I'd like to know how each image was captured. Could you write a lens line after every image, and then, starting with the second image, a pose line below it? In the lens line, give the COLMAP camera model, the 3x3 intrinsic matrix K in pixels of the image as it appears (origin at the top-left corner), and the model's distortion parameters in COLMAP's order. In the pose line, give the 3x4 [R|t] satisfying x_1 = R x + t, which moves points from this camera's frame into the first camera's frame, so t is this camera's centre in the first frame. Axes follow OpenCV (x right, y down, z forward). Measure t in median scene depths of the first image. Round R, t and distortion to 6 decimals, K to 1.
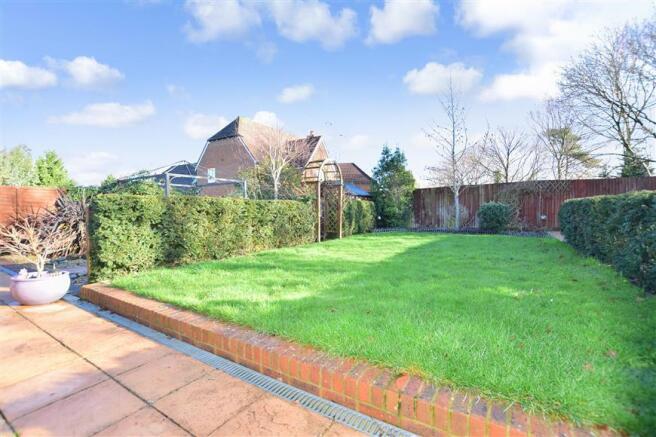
lens RADIAL K [[292.2, 0, 328.0], [0, 292.2, 218.5], [0, 0, 1]] dist [-0.040568, -0.000008]
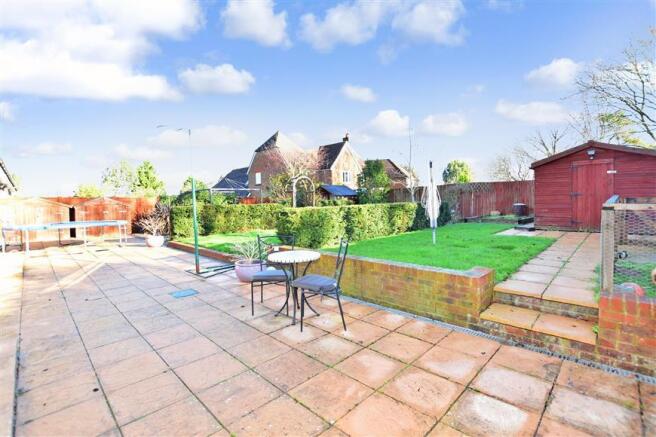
lens RADIAL K [[292.2, 0, 328.0], [0, 292.2, 218.5], [0, 0, 1]] dist [-0.040568, -0.000008]
pose [[0.976614, -0.002016, -0.214993, 0.413325], [0.008670, 0.999512, 0.030011, -0.016202], [0.214827, -0.031173, 0.976154, -0.461403]]
